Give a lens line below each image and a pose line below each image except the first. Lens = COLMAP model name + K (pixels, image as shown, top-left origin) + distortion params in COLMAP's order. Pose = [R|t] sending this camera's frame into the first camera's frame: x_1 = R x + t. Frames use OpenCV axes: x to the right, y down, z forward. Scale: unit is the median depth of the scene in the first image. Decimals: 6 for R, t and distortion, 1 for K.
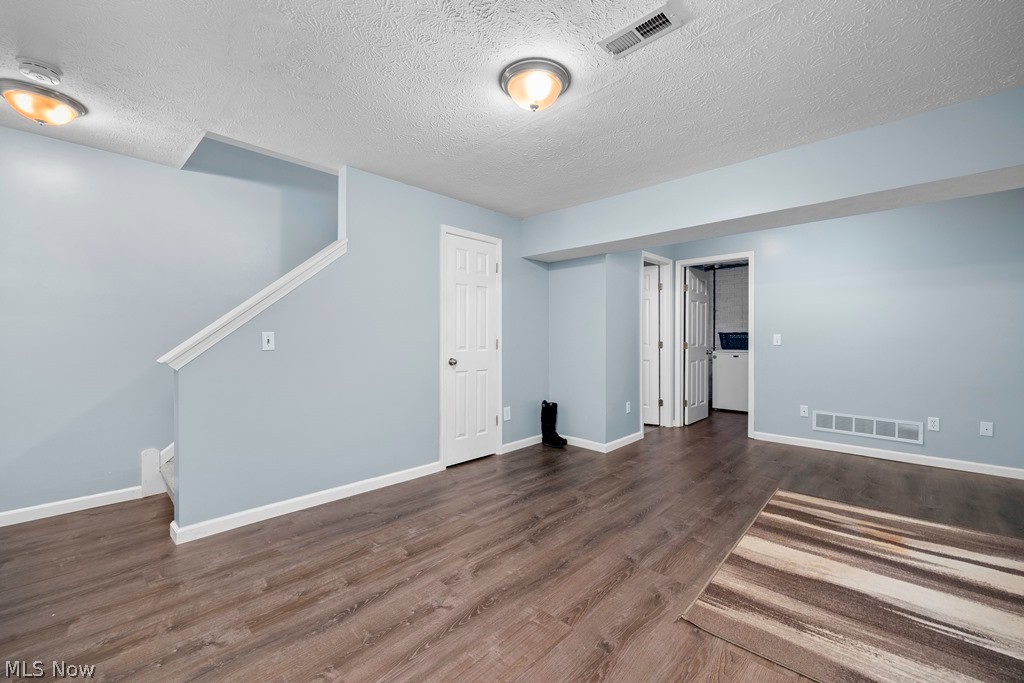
lens RADIAL K [[404.3, 0, 516.0], [0, 404.3, 343.8], [0, 0, 1]] dist [0.003141, 0.000074]
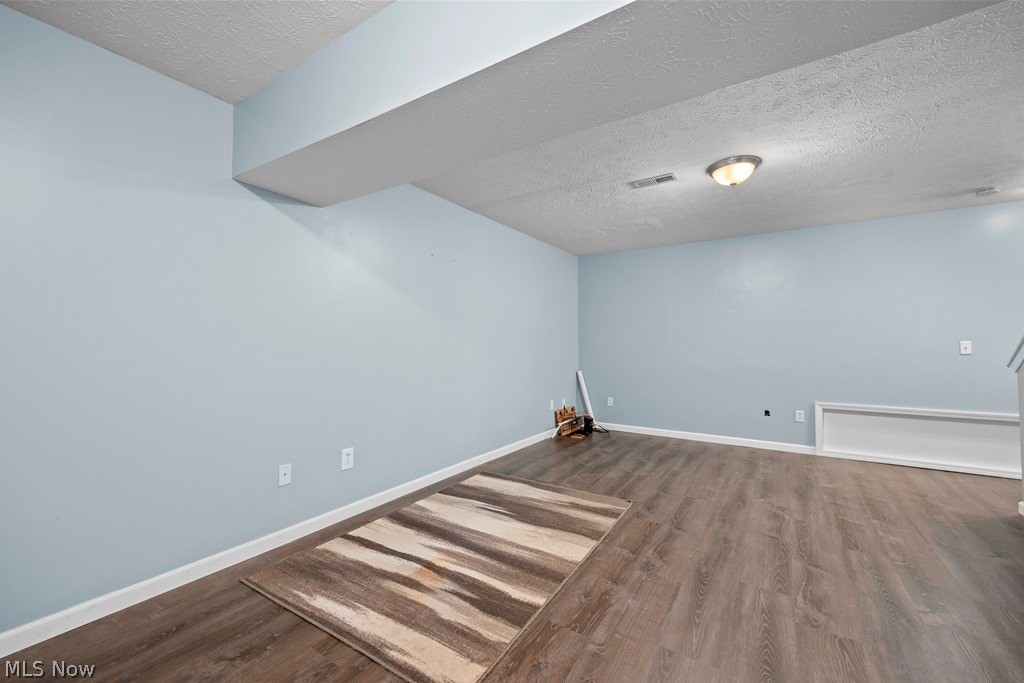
lens RADIAL K [[404.3, 0, 516.0], [0, 404.3, 343.8], [0, 0, 1]] dist [0.003141, 0.000074]
pose [[-0.982561, -0.002780, -0.185918, 0.944249], [-0.004825, 0.999933, 0.010545, -0.027372], [0.185876, 0.011258, -0.982509, 2.003499]]
